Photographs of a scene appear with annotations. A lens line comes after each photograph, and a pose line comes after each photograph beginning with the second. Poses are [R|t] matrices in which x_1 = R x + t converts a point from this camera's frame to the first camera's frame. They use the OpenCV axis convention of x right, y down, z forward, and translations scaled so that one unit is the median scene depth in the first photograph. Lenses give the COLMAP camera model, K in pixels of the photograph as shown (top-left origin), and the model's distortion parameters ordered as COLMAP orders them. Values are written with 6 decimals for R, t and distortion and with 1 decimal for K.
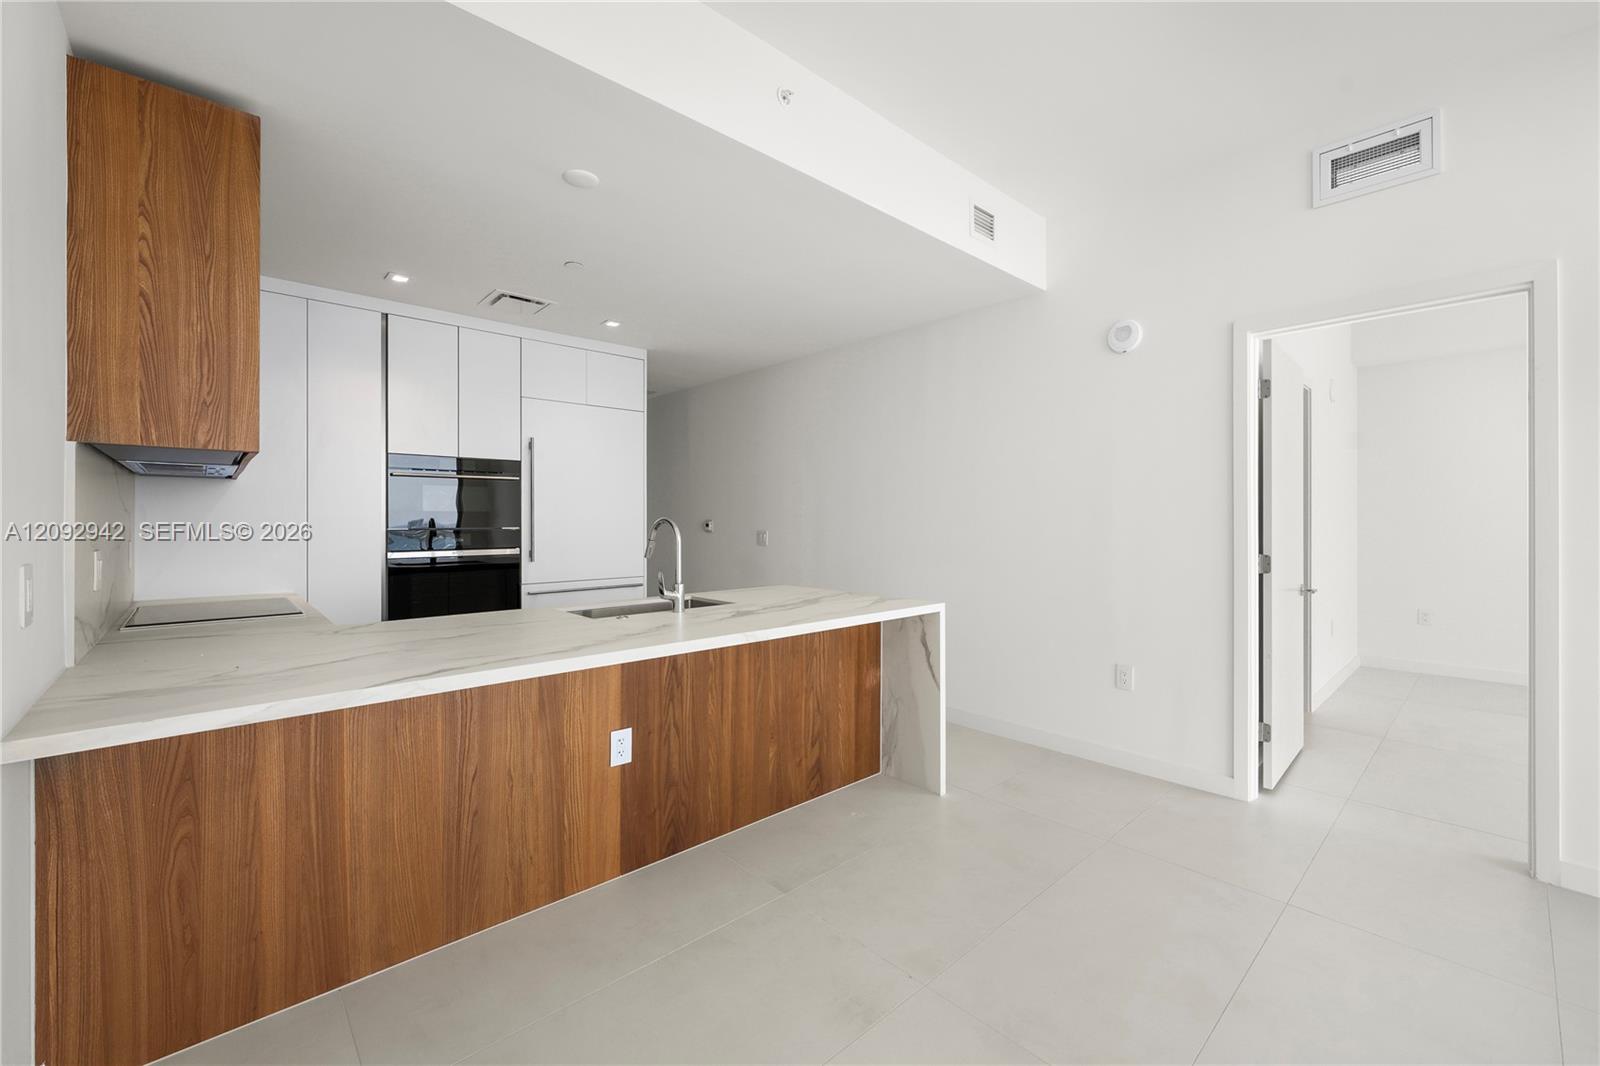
lens RADIAL K [[651.3, 0, 804.6], [0, 651.3, 522.9], [0, 0, 1]] dist [-0.000282, 0.000412]
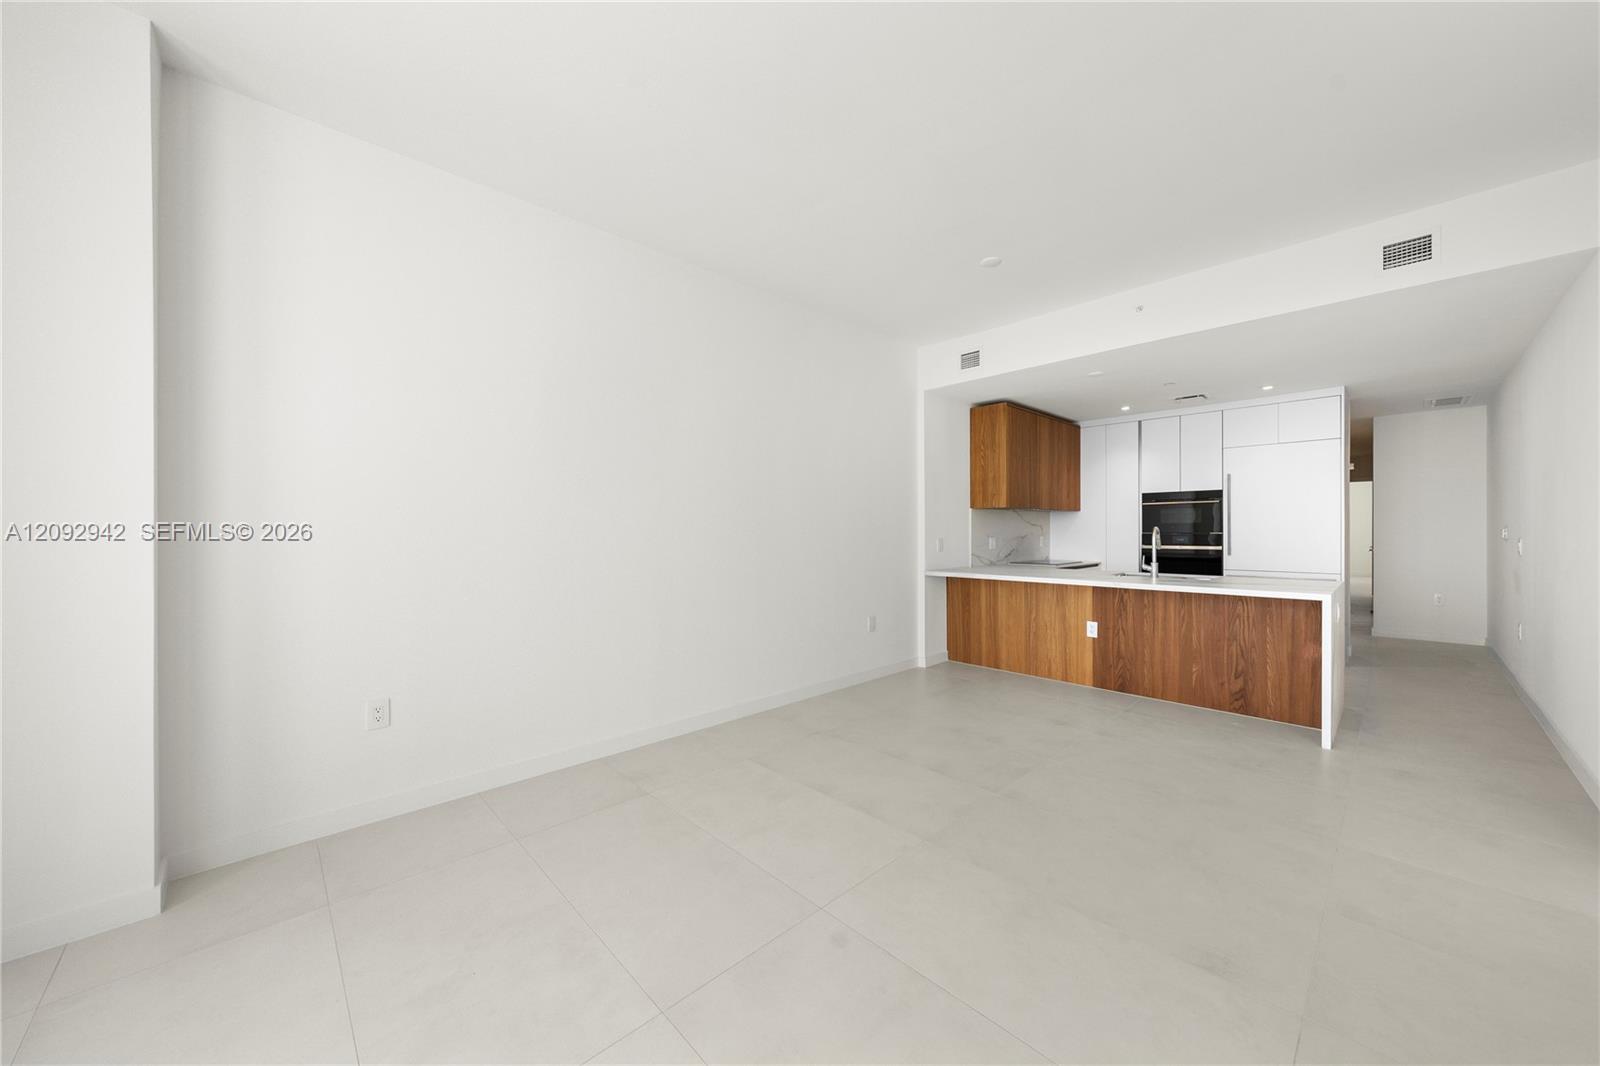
lens RADIAL K [[573.7, 0, 806.1], [0, 573.7, 531.7], [0, 0, 1]] dist [0.001158, 0.000013]
pose [[0.018006, 0.006607, -0.999816, 1.581078], [0.000124, 0.999978, 0.006610, -0.006625], [0.999838, -0.000243, 0.018005, -0.023792]]
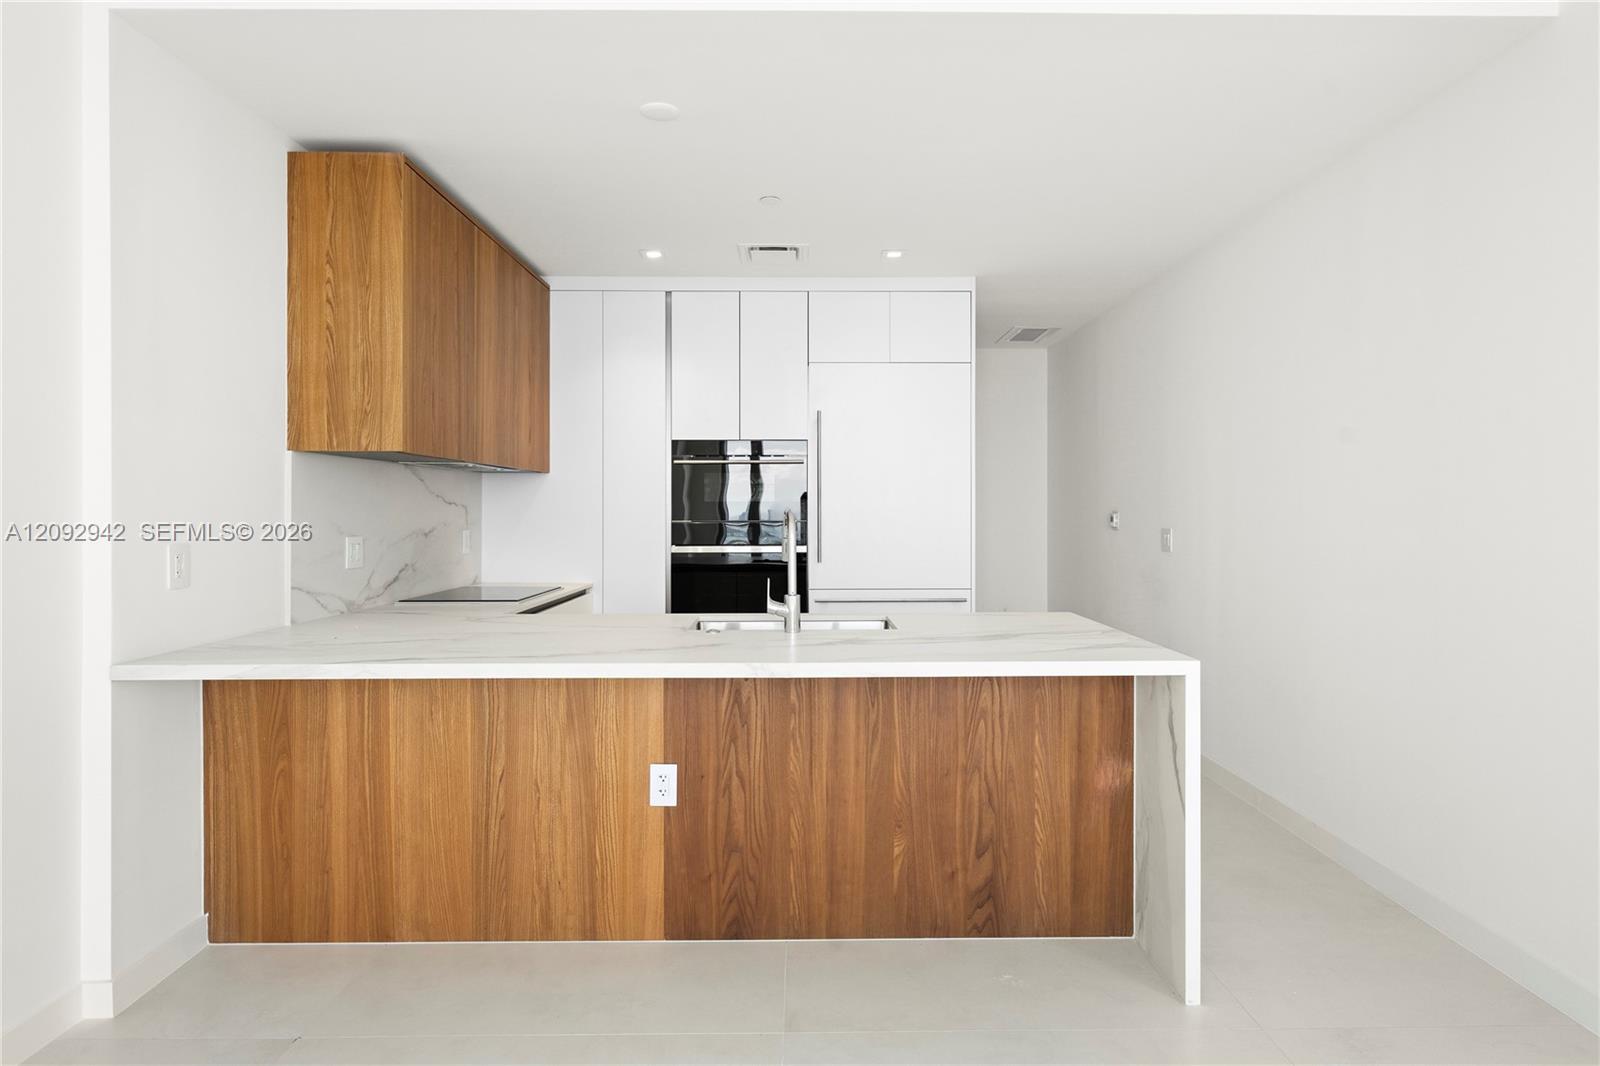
lens RADIAL K [[920.9, 0, 818.3], [0, 920.9, 510.1], [0, 0, 1]] dist [0.000143, -0.000668]
pose [[0.748063, 0.000313, -0.663628, 0.607303], [-0.003515, 0.999988, -0.003490, -0.003516], [0.663619, 0.004943, 0.748055, 0.234526]]
